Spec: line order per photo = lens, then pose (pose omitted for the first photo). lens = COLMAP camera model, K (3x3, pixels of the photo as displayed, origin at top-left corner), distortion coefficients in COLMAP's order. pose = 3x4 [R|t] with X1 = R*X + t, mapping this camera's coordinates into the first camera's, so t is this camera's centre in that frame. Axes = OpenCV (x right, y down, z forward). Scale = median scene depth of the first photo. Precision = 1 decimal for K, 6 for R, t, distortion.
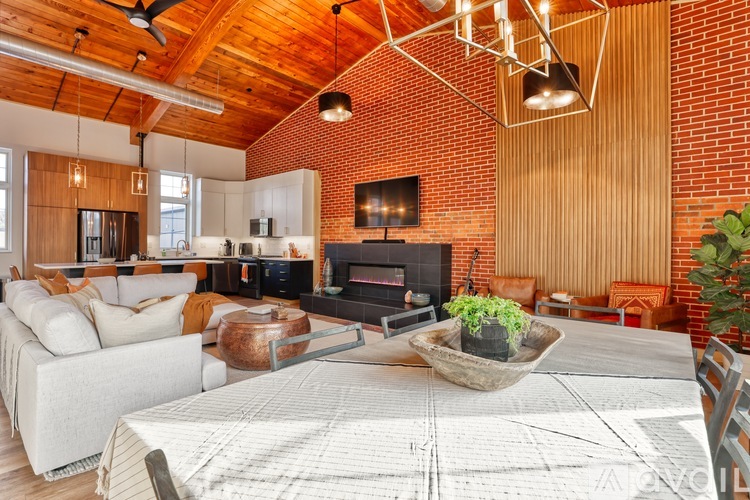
lens RADIAL K [[373.6, 0, 370.8], [0, 373.6, 247.5], [0, 0, 1]] dist [-0.017530, 0.000412]
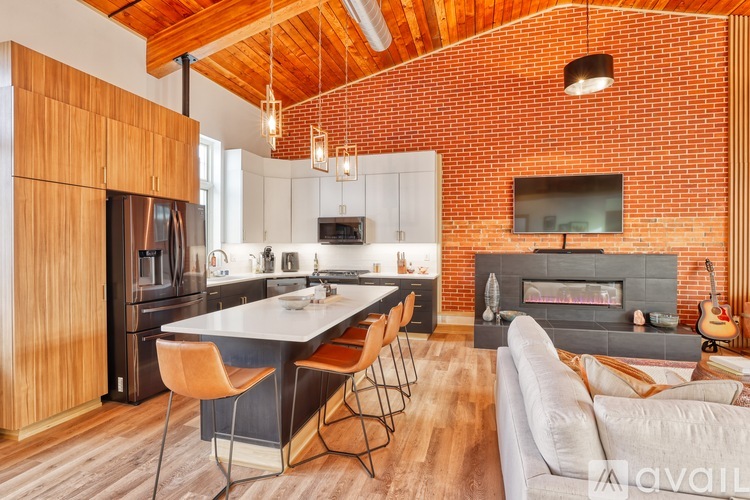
lens RADIAL K [[393.8, 0, 375.0], [0, 393.8, 250.0], [0, 0, 1]] dist [-0.014658, 0.001043]
pose [[0.898705, -0.013905, 0.438333, -0.700201], [0.009605, 0.999882, 0.012024, -0.031900], [-0.438448, -0.006596, 0.898732, 0.405418]]
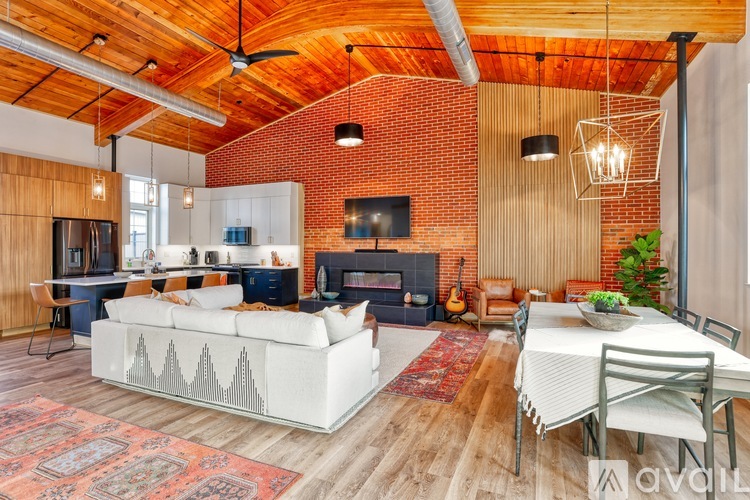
lens RADIAL K [[393.8, 0, 375.0], [0, 393.8, 250.0], [0, 0, 1]] dist [-0.014658, 0.001043]
pose [[0.954555, -0.007518, 0.297939, -0.321032], [0.006196, 0.999966, 0.005382, -0.024567], [-0.297970, -0.003291, 0.954570, -0.148981]]
